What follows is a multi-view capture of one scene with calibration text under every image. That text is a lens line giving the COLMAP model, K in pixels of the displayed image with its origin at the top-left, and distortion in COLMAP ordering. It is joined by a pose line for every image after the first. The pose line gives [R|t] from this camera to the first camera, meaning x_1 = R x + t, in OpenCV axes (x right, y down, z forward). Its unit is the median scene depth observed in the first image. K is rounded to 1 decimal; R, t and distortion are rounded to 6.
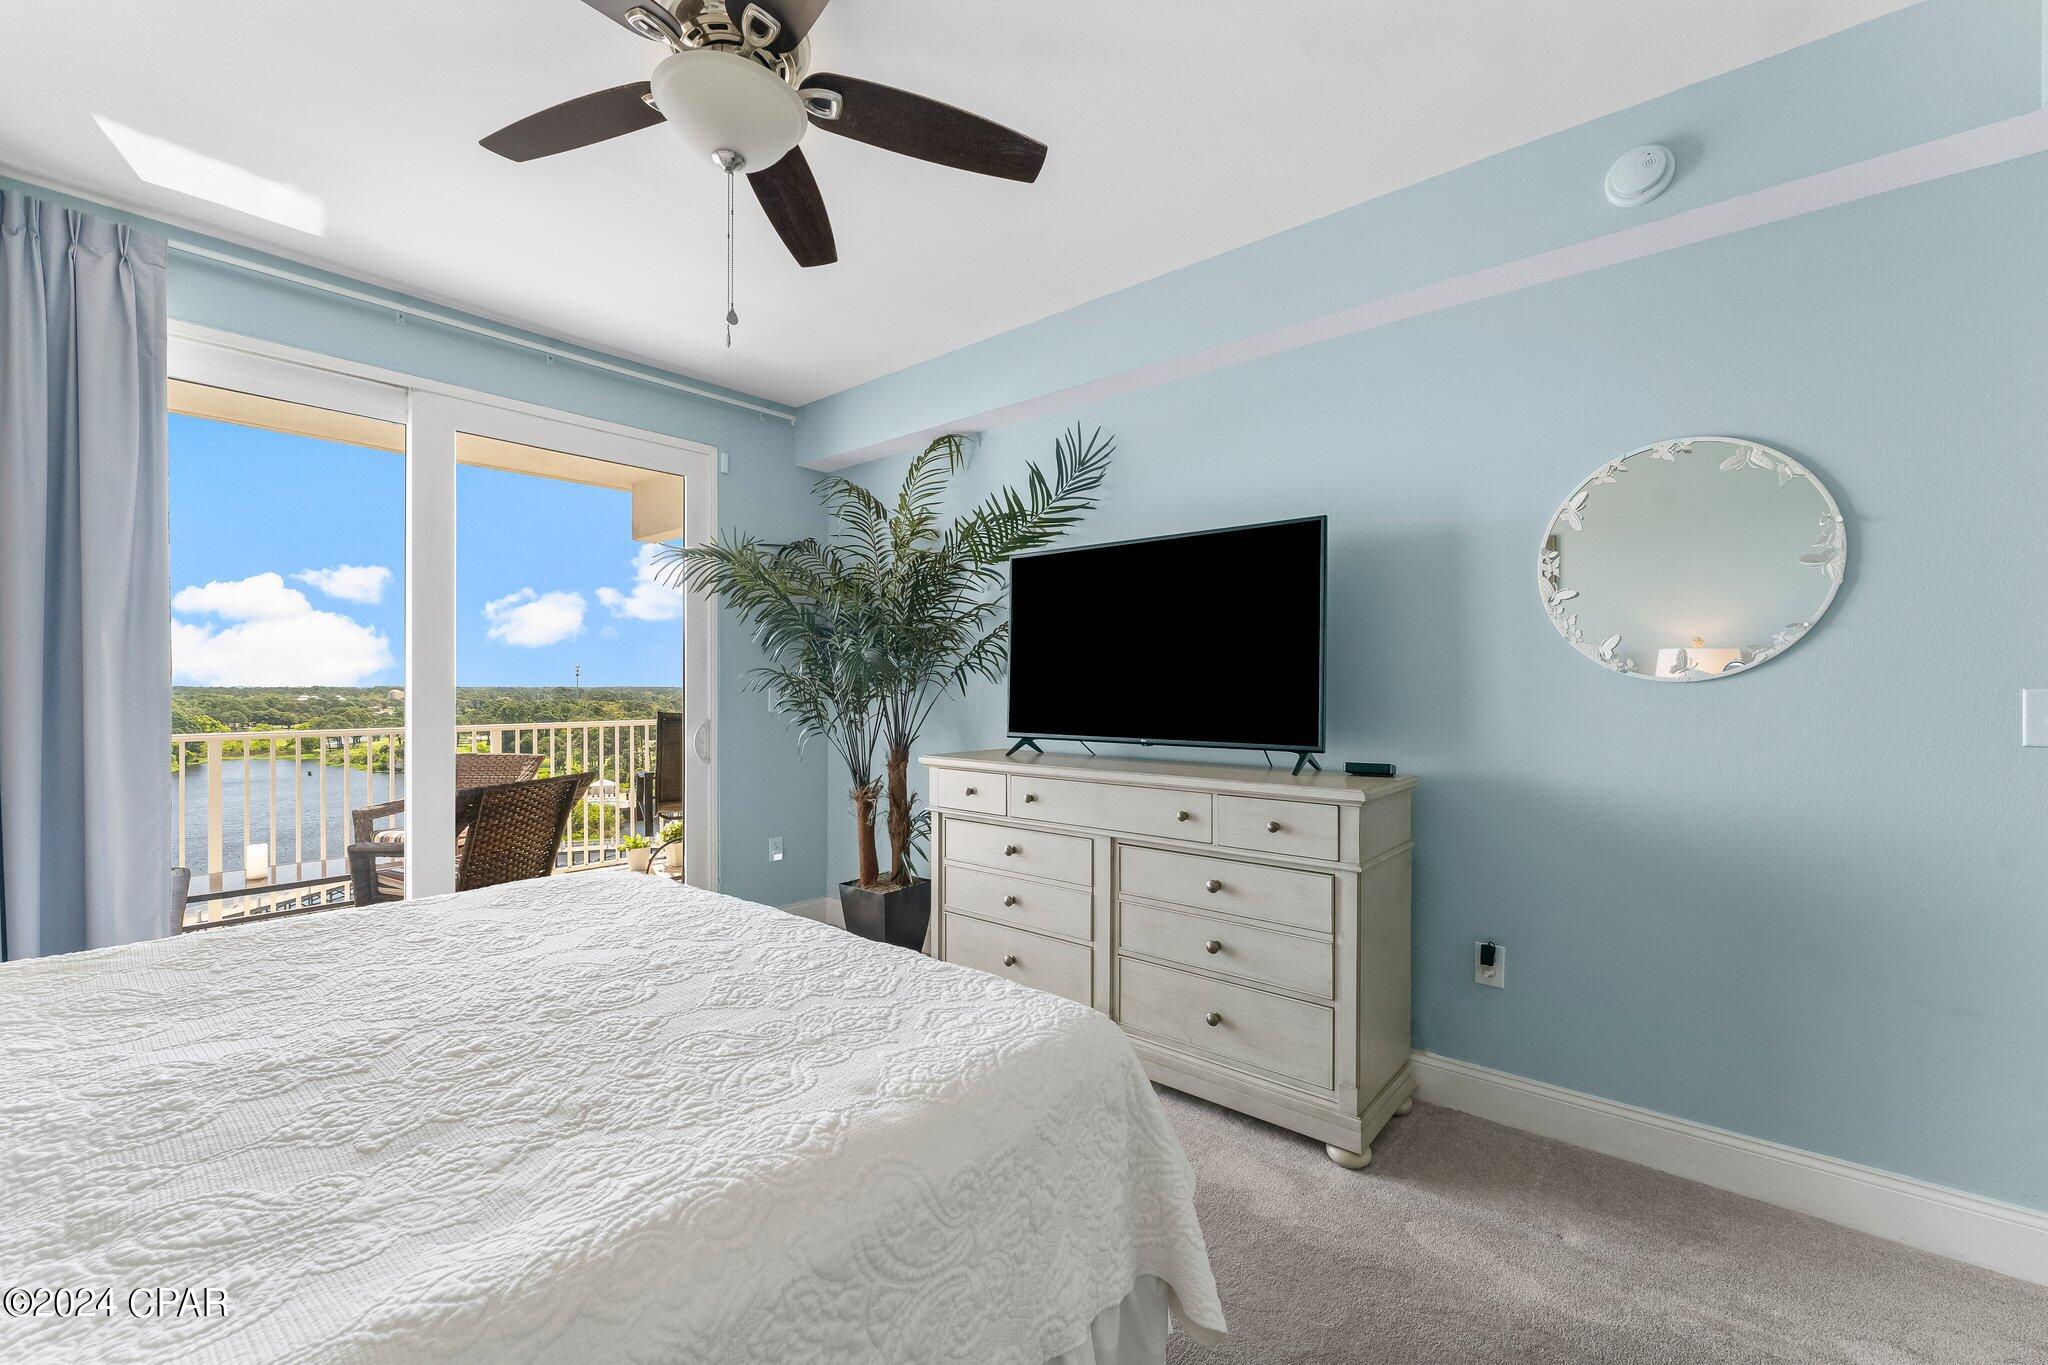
lens RADIAL K [[848.1, 0, 1020.9], [0, 848.1, 686.8], [0, 0, 1]] dist [-0.000659, -0.000006]
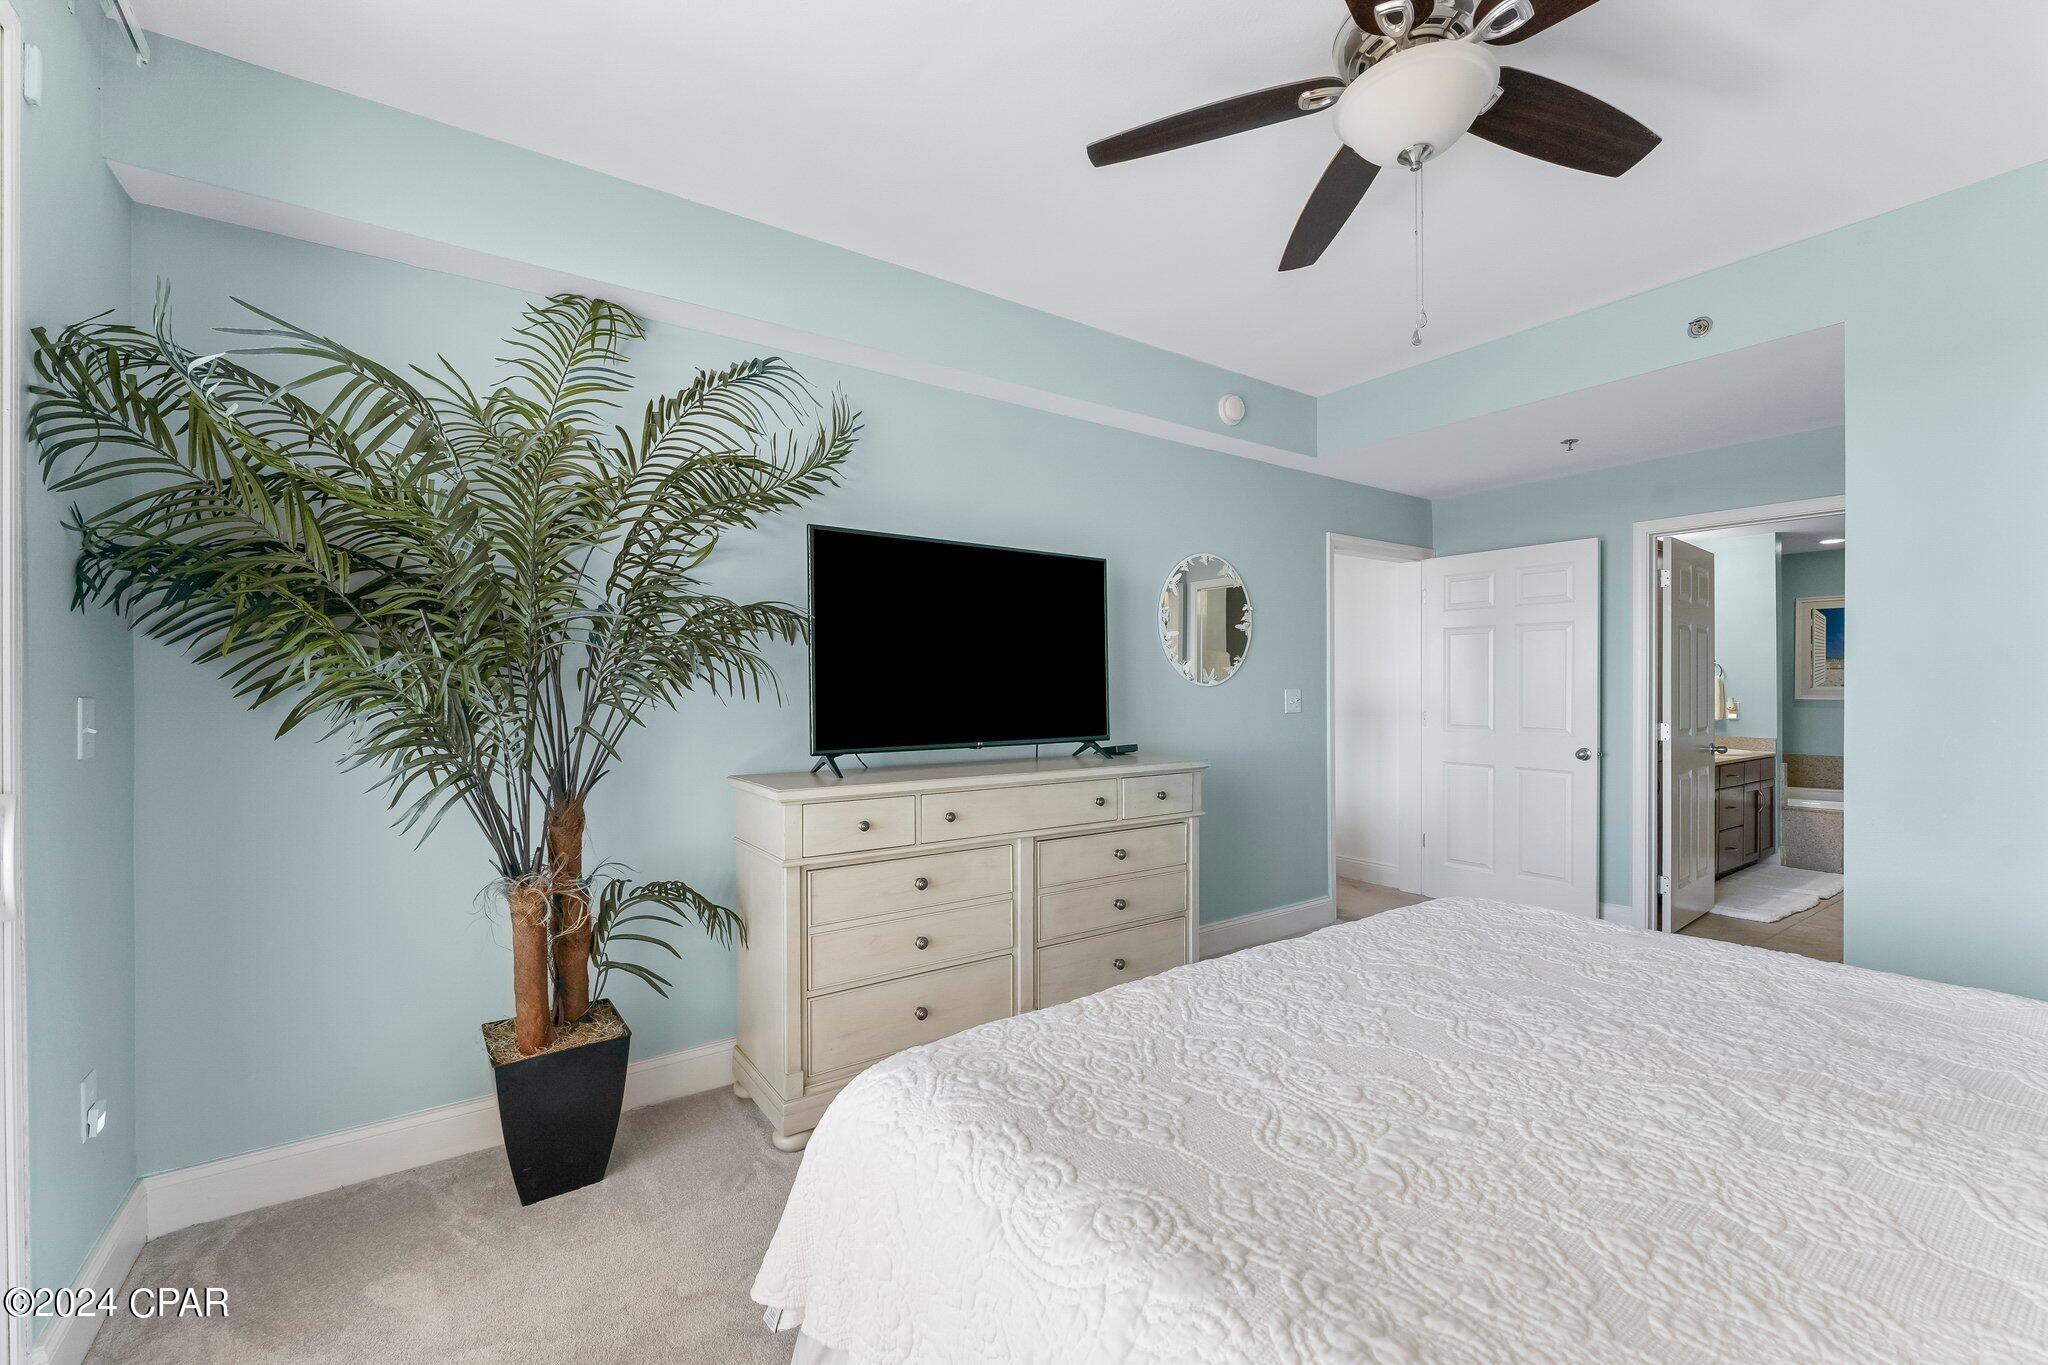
lens RADIAL K [[835.0, 0, 1021.3], [0, 835.0, 691.0], [0, 0, 1]] dist [-0.000777, -0.000064]
pose [[0.251199, -0.006420, 0.967914, -0.862268], [0.004192, 0.999976, 0.005544, -0.005177], [-0.967926, 0.002665, 0.251220, 0.749389]]
